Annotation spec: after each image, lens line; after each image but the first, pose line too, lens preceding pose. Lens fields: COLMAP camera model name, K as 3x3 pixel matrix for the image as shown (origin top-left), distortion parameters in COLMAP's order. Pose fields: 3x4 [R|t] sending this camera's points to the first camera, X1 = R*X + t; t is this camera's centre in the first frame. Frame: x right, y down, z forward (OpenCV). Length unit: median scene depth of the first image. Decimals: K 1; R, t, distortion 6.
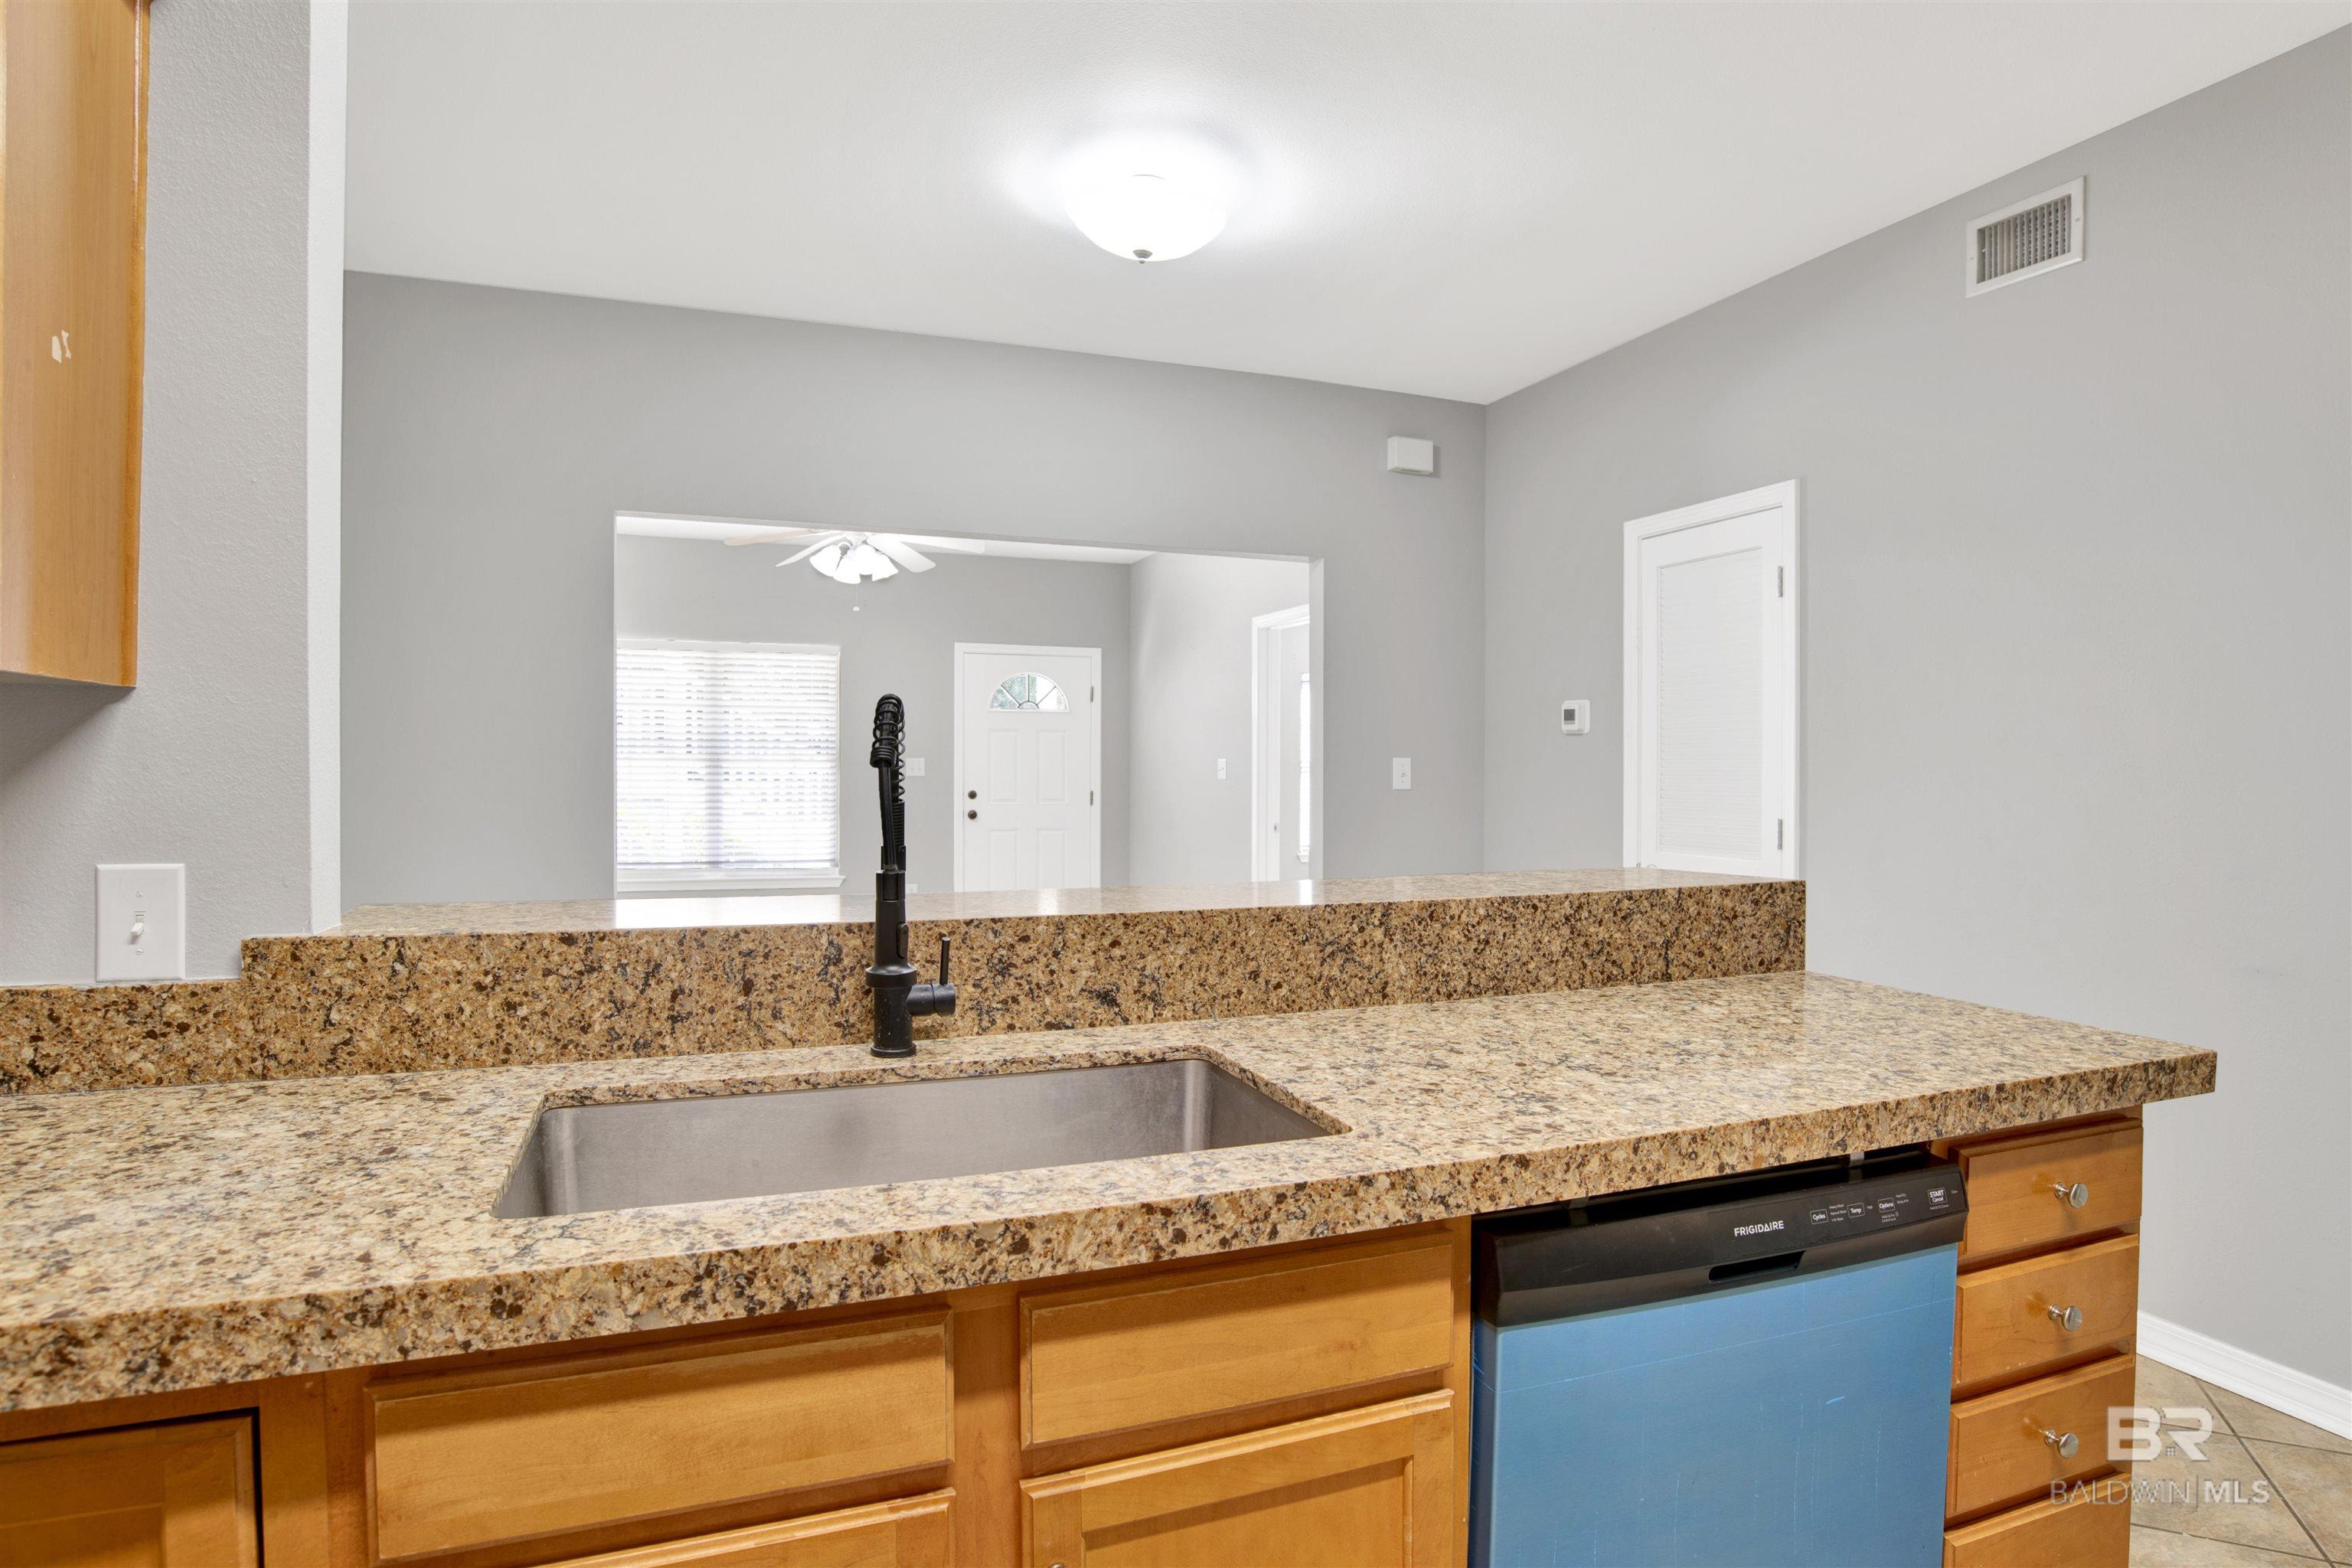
lens RADIAL K [[1262.0, 0, 1176.1], [0, 1262.0, 779.5], [0, 0, 1]] dist [-0.067438, 0.022643]
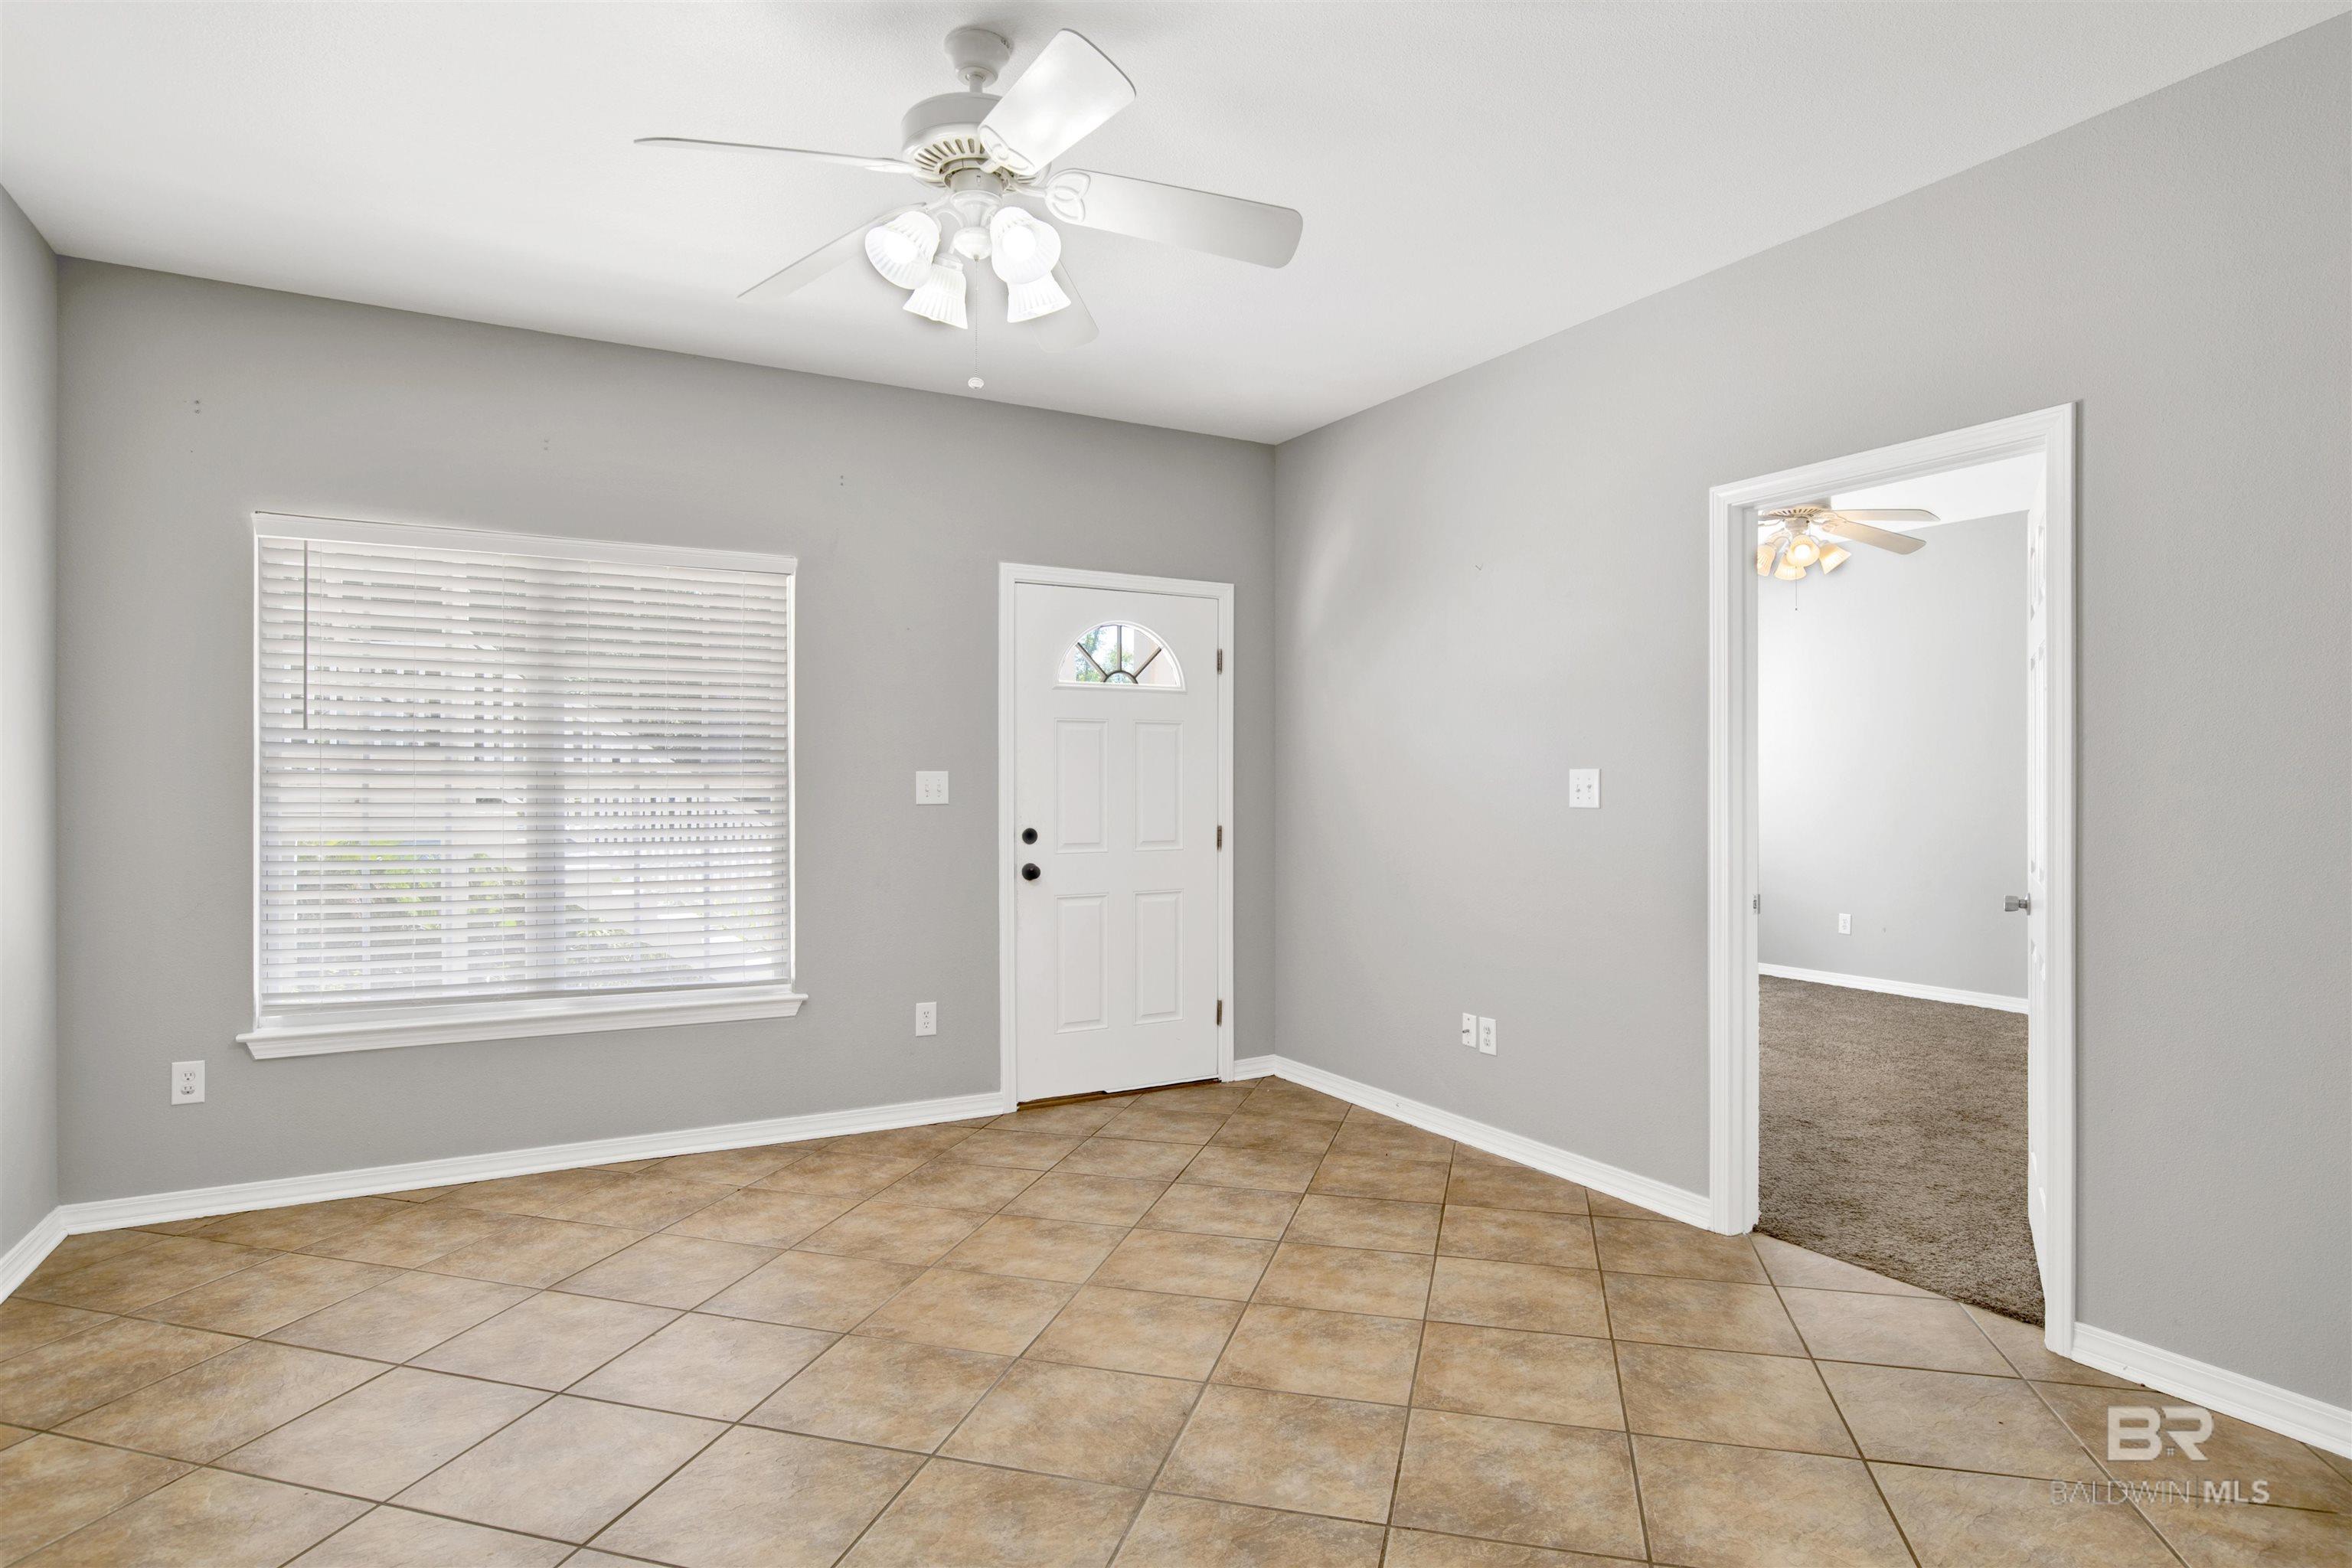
lens RADIAL K [[1262.0, 0, 1169.9], [0, 1262.0, 796.8], [0, 0, 1]] dist [-0.067438, 0.022643]
pose [[0.989566, -0.009692, 0.143752, -0.979047], [0.009208, 0.999949, 0.004028, -0.034187], [-0.143784, -0.002662, 0.989606, 2.346628]]
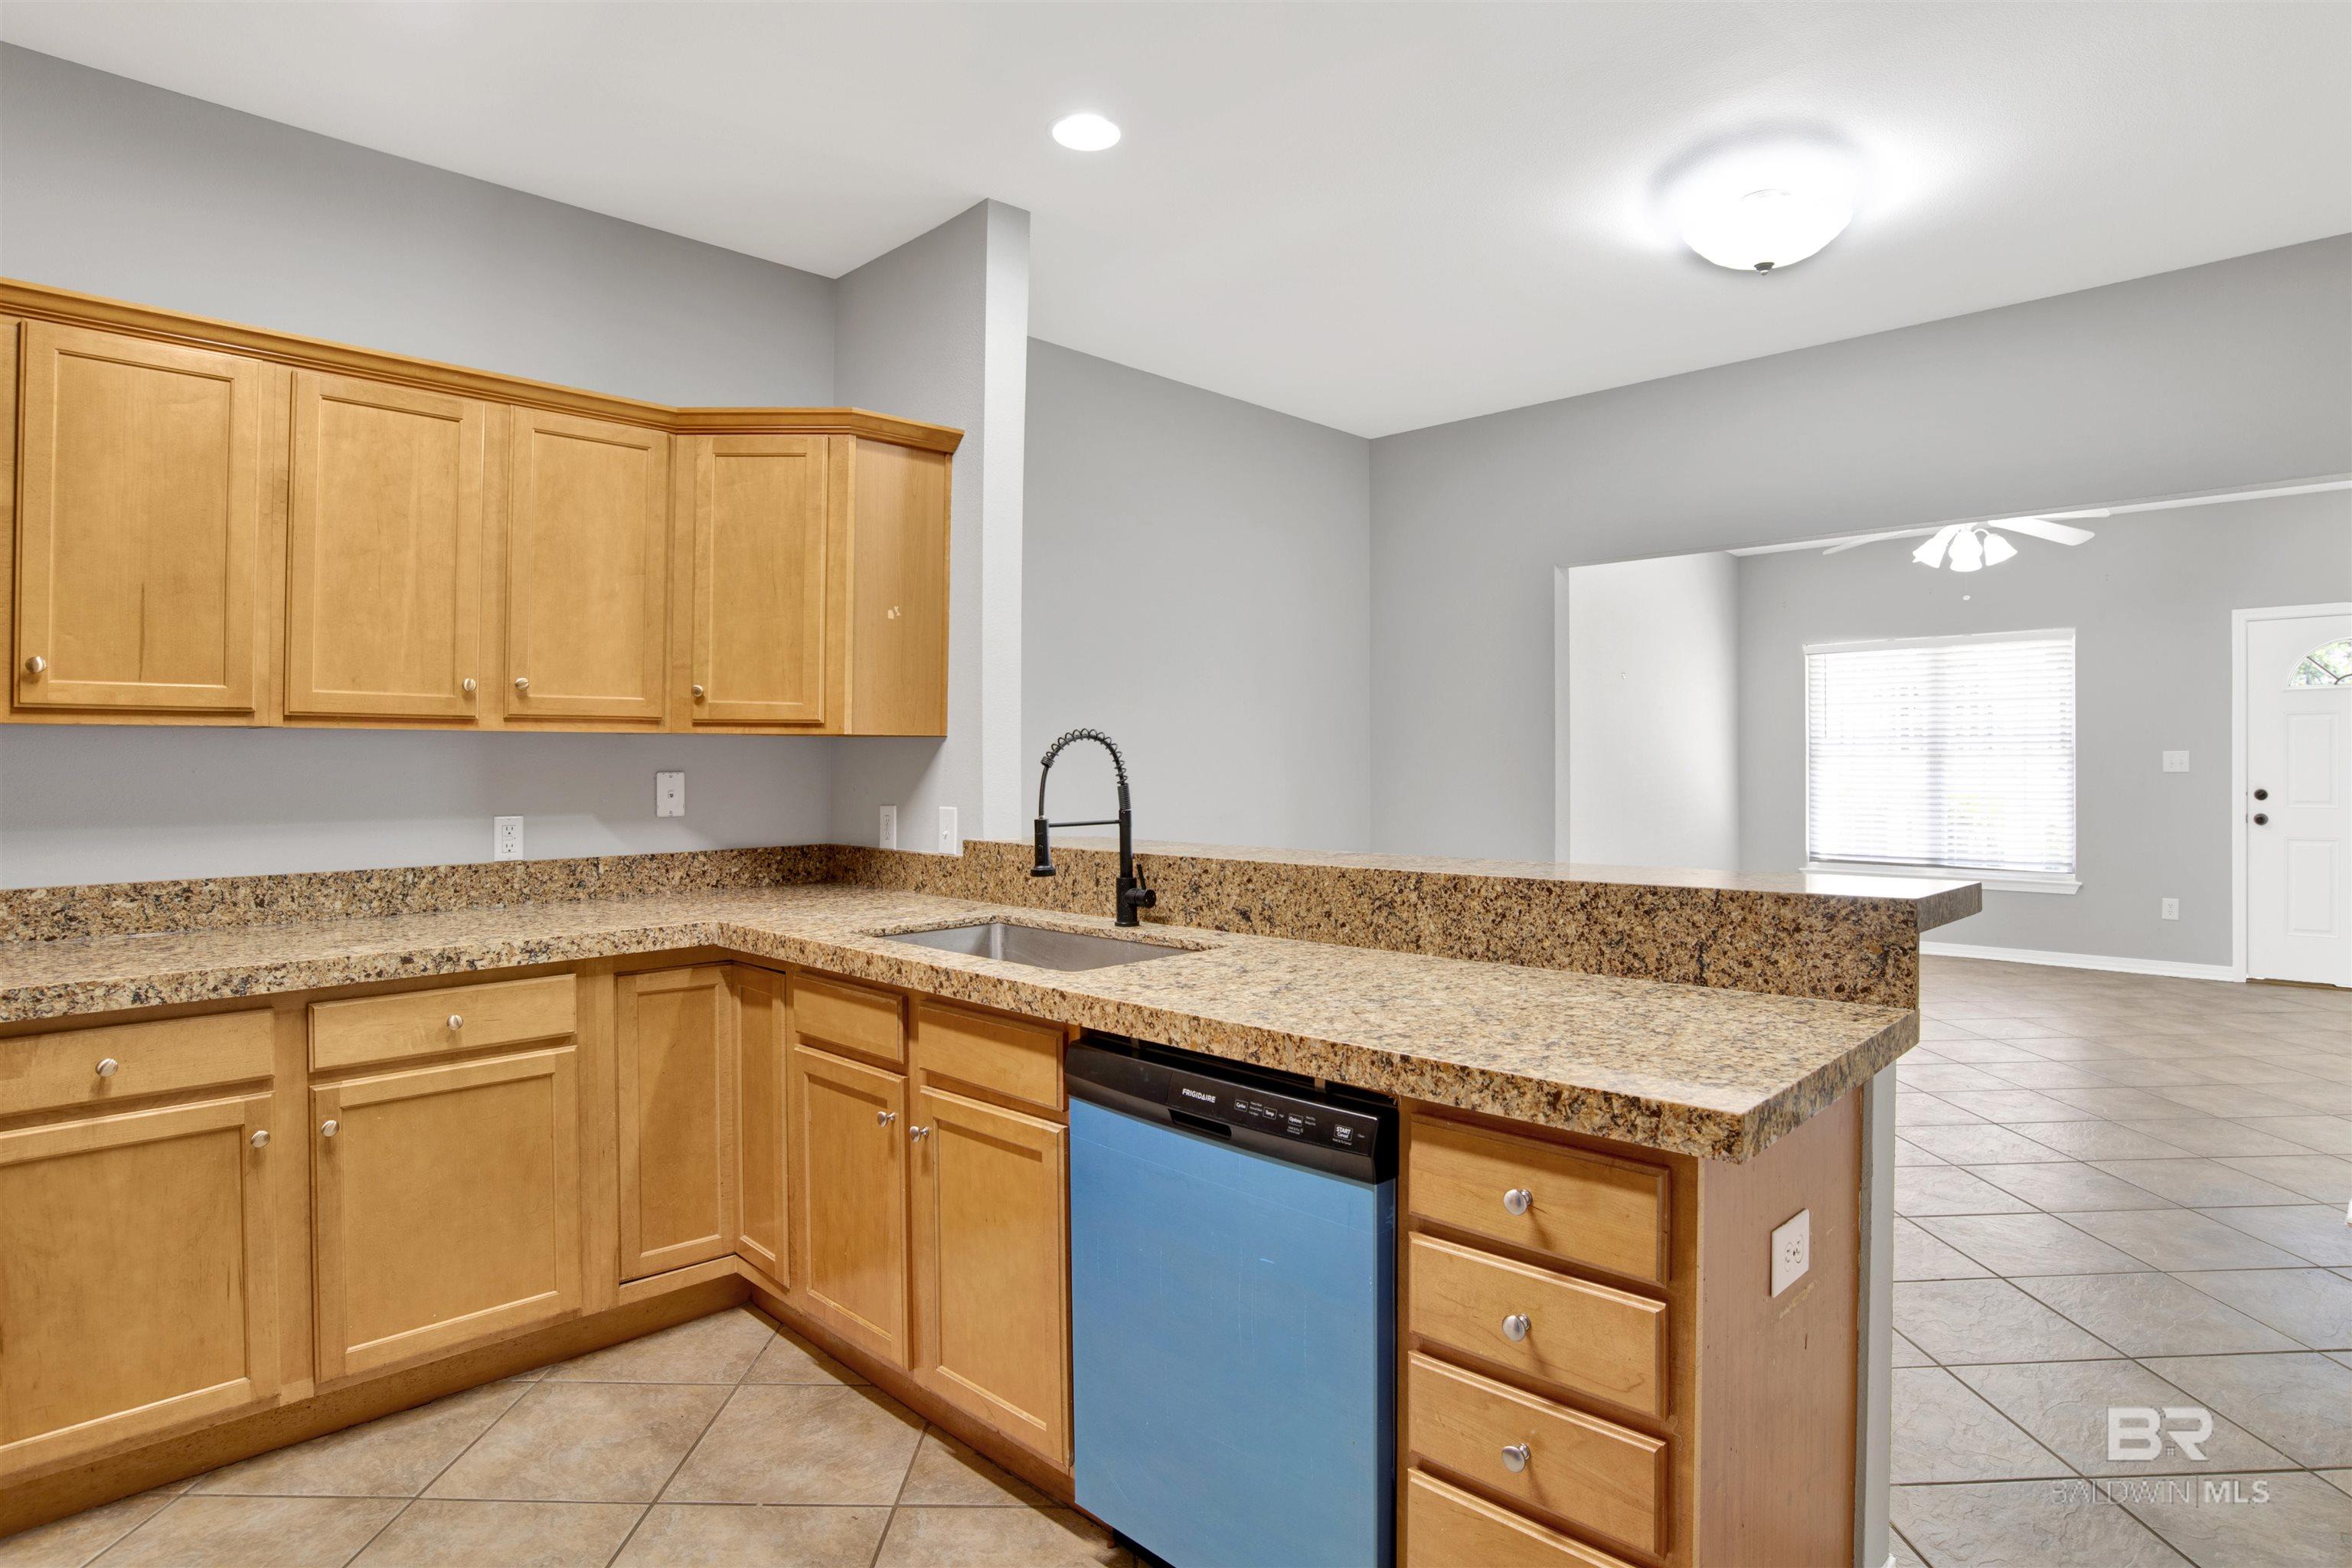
lens RADIAL K [[1262.0, 0, 1198.6], [0, 1262.0, 766.1], [0, 0, 1]] dist [-0.067438, 0.022643]
pose [[0.420137, -0.004107, -0.907452, 1.354833], [-0.001992, 0.999983, -0.005448, 0.000038], [0.907459, 0.004097, 0.420121, 0.310659]]
